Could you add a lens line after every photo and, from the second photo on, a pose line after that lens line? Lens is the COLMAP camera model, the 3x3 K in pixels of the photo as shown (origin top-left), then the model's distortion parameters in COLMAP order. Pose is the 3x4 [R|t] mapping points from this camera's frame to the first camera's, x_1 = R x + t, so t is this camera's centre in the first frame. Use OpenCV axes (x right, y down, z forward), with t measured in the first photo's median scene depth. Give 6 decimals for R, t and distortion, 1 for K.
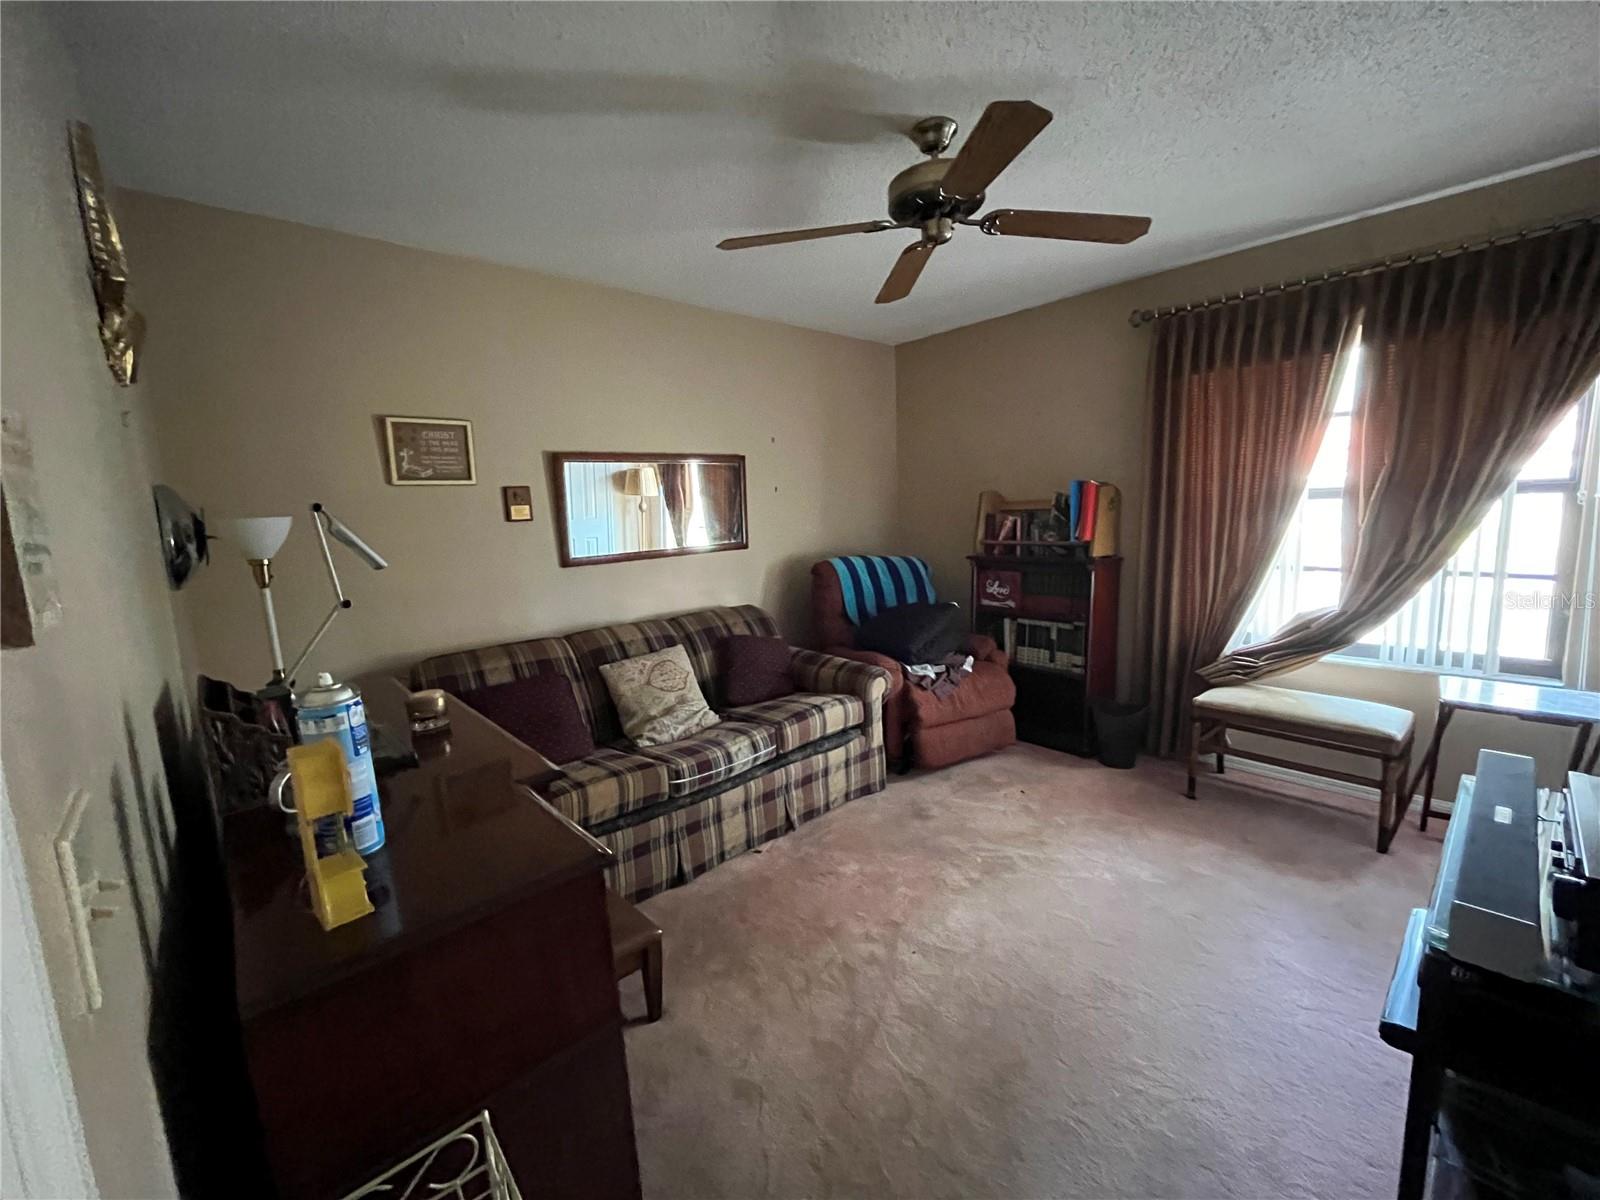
lens RADIAL K [[651.6, 0, 800.0], [0, 651.6, 599.9], [0, 0, 1]] dist [-0.002301, 0.000088]
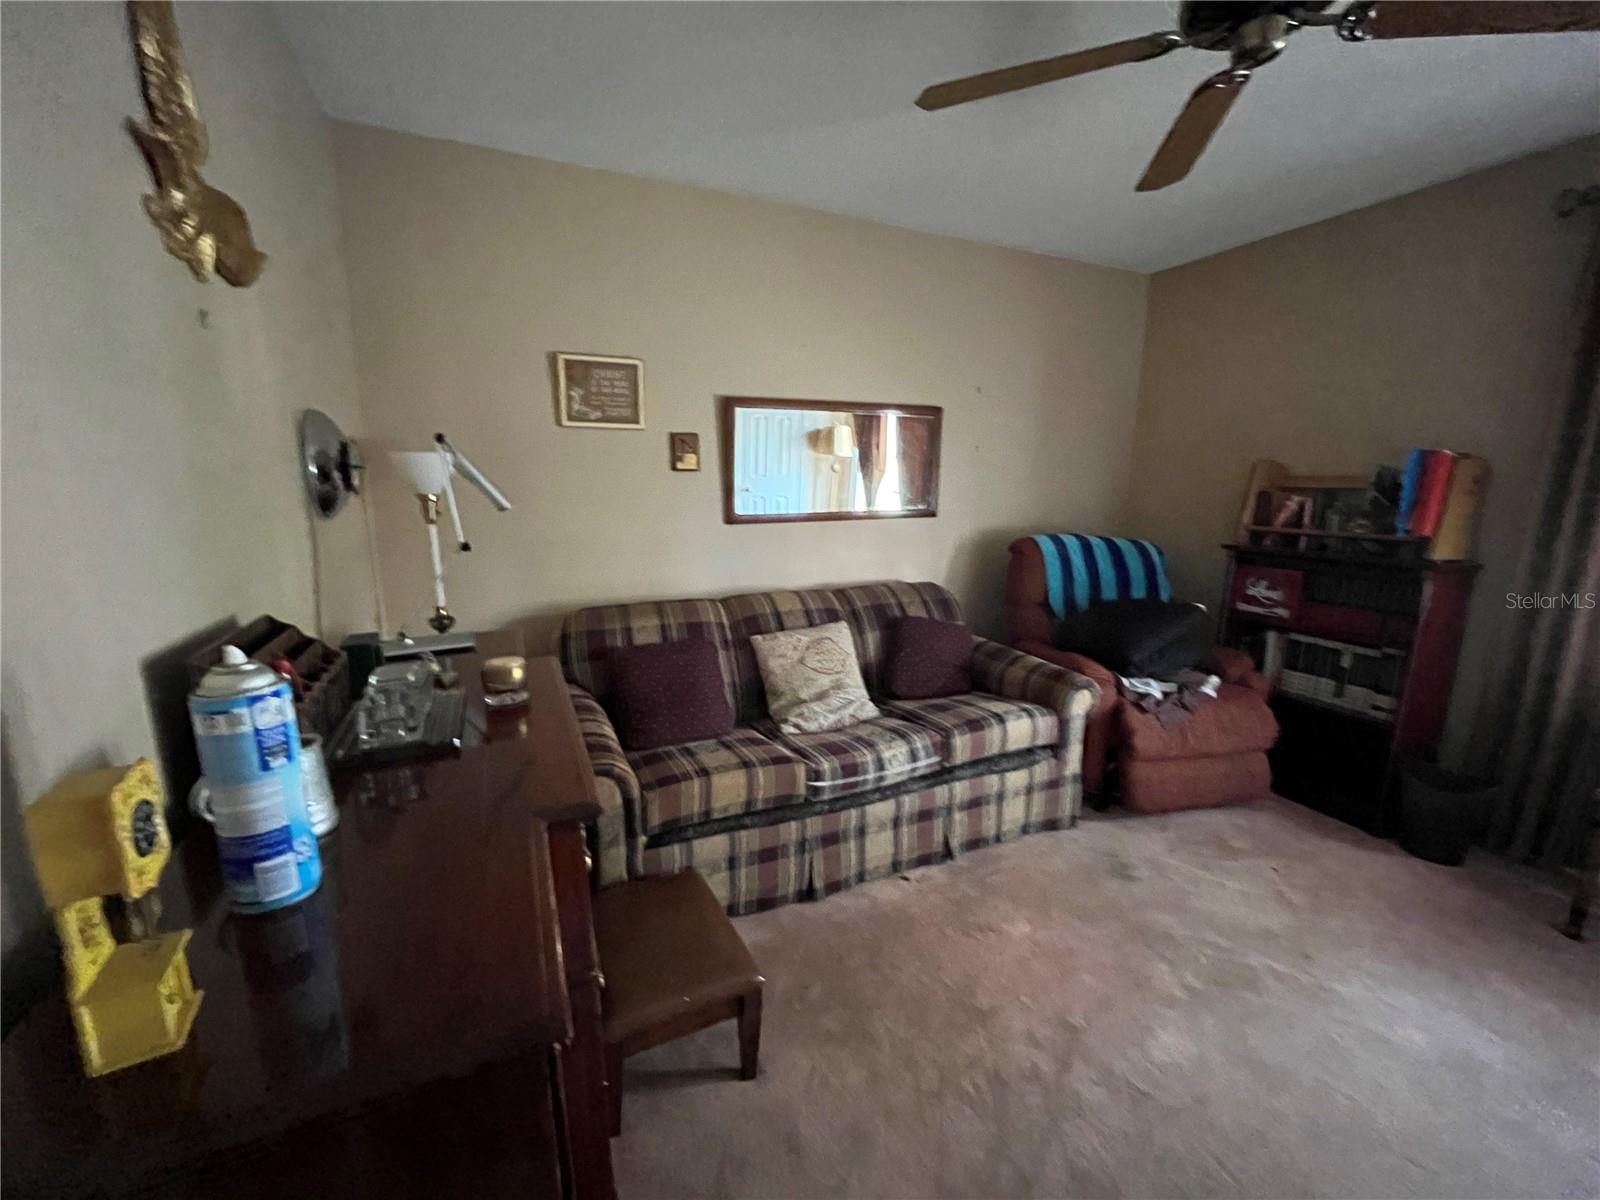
lens RADIAL K [[651.6, 0, 801.0], [0, 651.6, 598.4], [0, 0, 1]] dist [-0.002301, 0.000088]
pose [[0.952437, 0.099320, -0.288097, 0.013177], [-0.085703, 0.994540, 0.059533, -0.010618], [0.292437, -0.032010, 0.955749, 0.172264]]
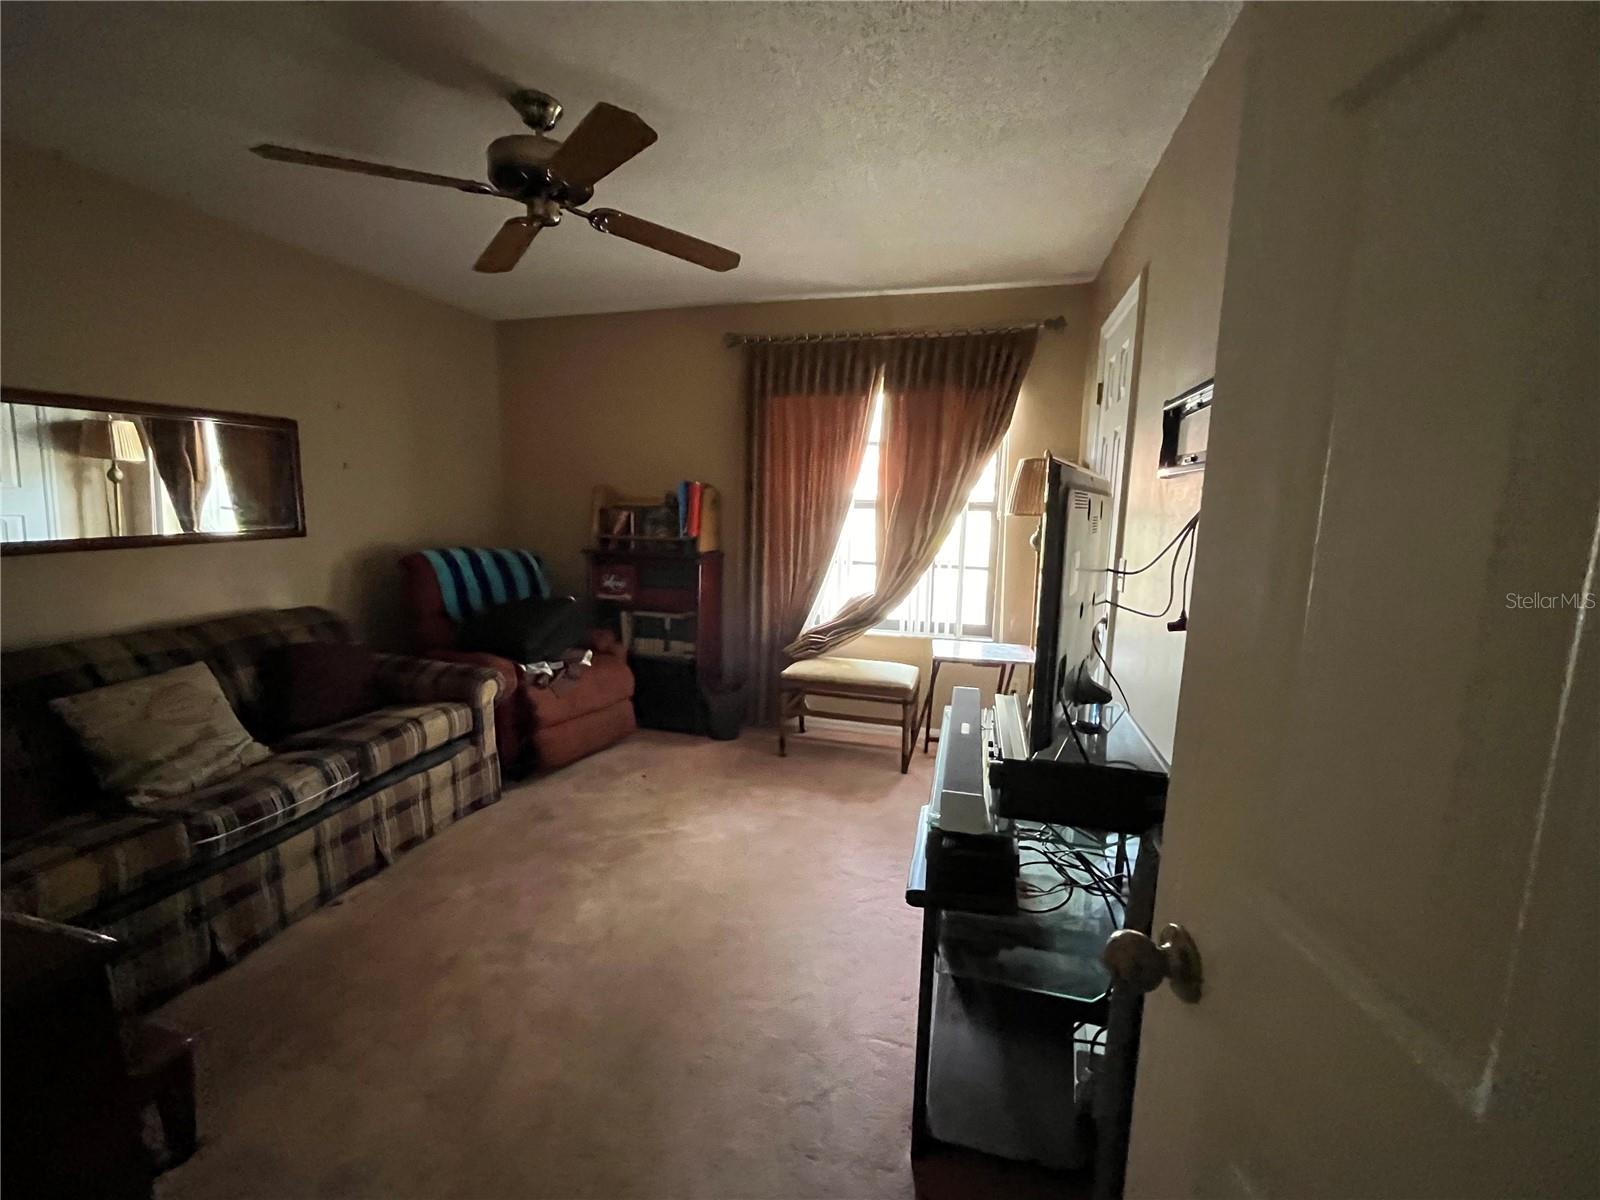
lens RADIAL K [[651.6, 0, 799.3], [0, 651.6, 602.3], [0, 0, 1]] dist [-0.002301, 0.000088]
pose [[0.837688, -0.030969, 0.545270, -0.012428], [0.024329, 0.999516, 0.019394, 0.002303], [-0.545607, -0.002980, 0.838036, -0.012788]]
